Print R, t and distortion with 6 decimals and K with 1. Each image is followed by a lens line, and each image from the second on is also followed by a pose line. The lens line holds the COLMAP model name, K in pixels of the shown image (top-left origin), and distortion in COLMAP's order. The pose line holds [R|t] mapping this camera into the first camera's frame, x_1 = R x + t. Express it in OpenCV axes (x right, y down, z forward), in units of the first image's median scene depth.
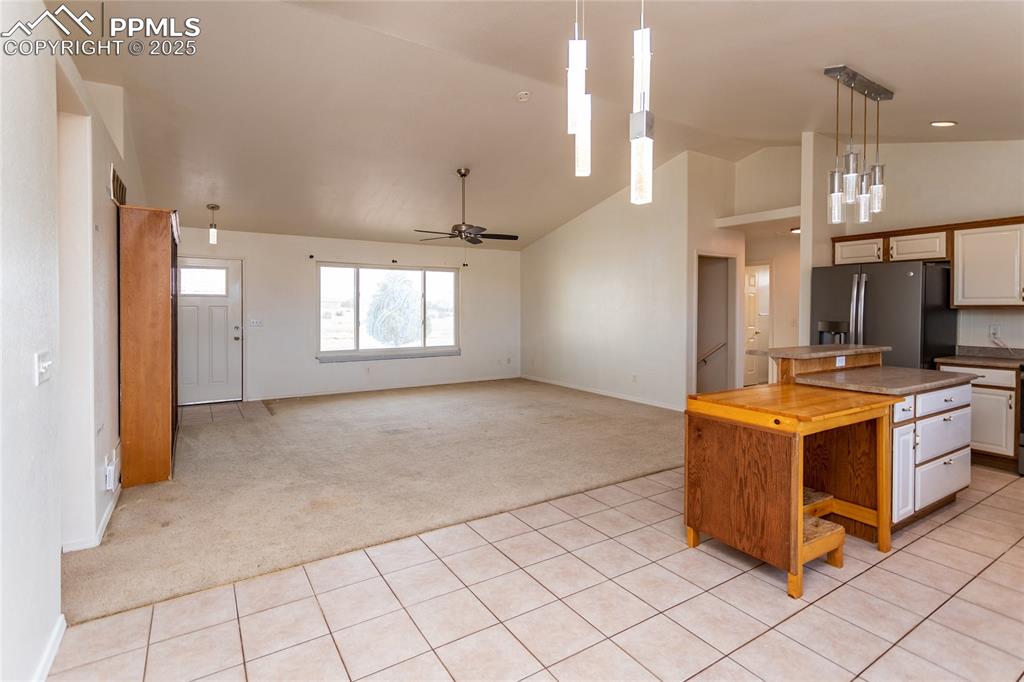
lens RADIAL K [[483.3, 0, 540.4], [0, 483.3, 308.1], [0, 0, 1]] dist [0.003851, 0.000874]
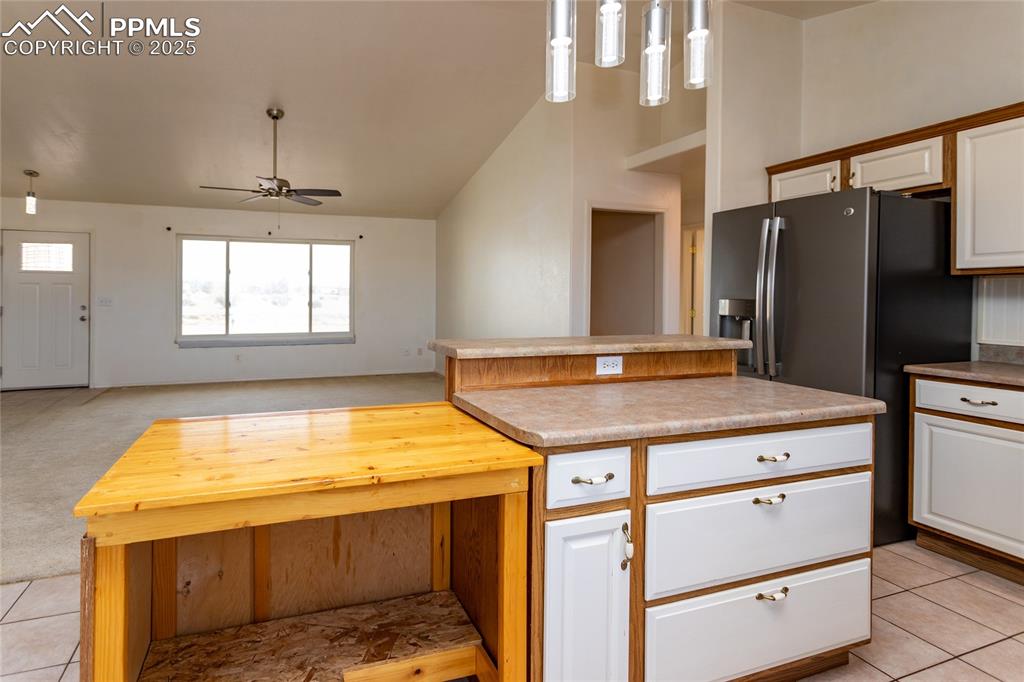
lens RADIAL K [[515.7, 0, 477.6], [0, 515.7, 294.1], [0, 0, 1]] dist [0.000635, -0.000516]
pose [[0.974218, 0.001270, -0.225604, 0.362883], [-0.002147, 0.999991, -0.003640, 0.020173], [0.225598, 0.004031, 0.974212, 0.247852]]
